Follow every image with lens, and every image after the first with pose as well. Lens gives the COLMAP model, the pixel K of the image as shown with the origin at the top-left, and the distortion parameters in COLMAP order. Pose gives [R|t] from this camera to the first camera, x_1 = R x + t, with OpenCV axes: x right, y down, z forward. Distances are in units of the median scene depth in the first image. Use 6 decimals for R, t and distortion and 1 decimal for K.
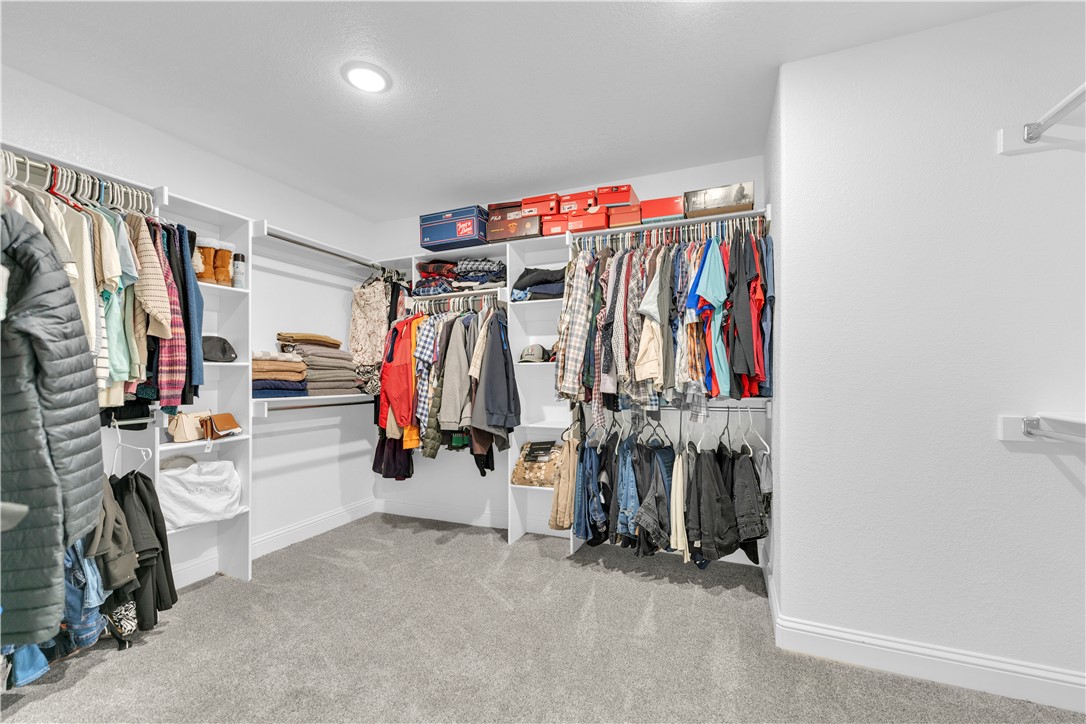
lens RADIAL K [[441.6, 0, 546.1], [0, 441.6, 369.3], [0, 0, 1]] dist [0.002605, -0.000155]
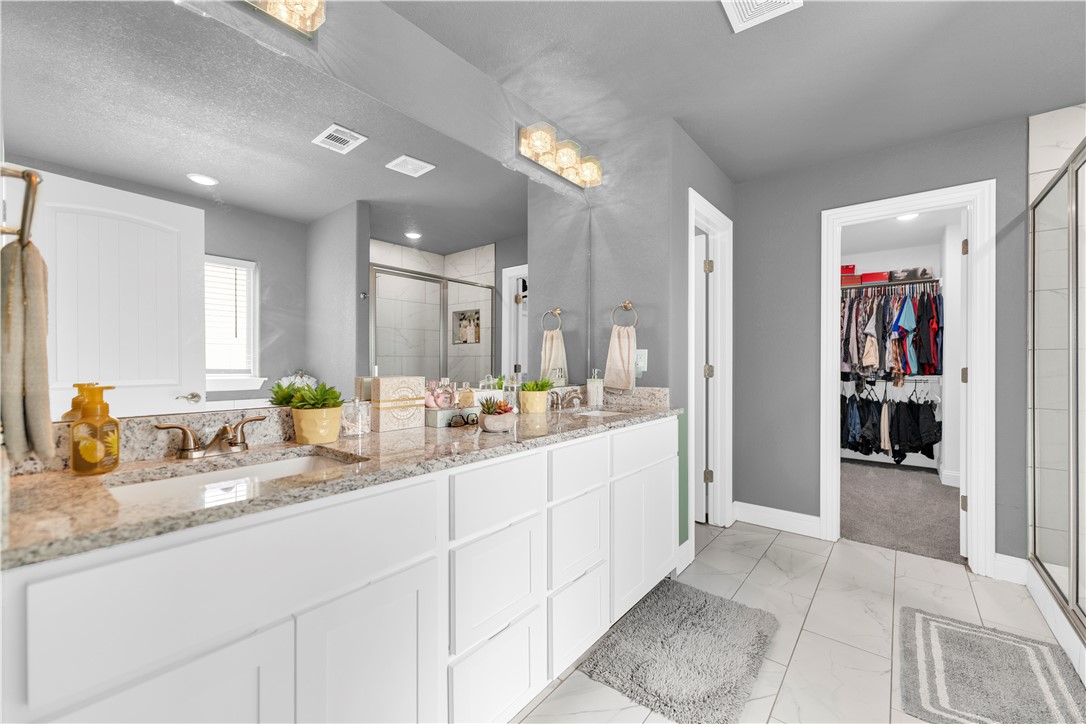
lens RADIAL K [[441.6, 0, 537.8], [0, 441.6, 358.6], [0, 0, 1]] dist [0.002605, -0.000155]
pose [[0.954024, 0.007163, -0.299643, -0.635452], [-0.007716, 0.999970, -0.000661, 0.004729], [0.299630, 0.002943, 0.954051, -1.454772]]
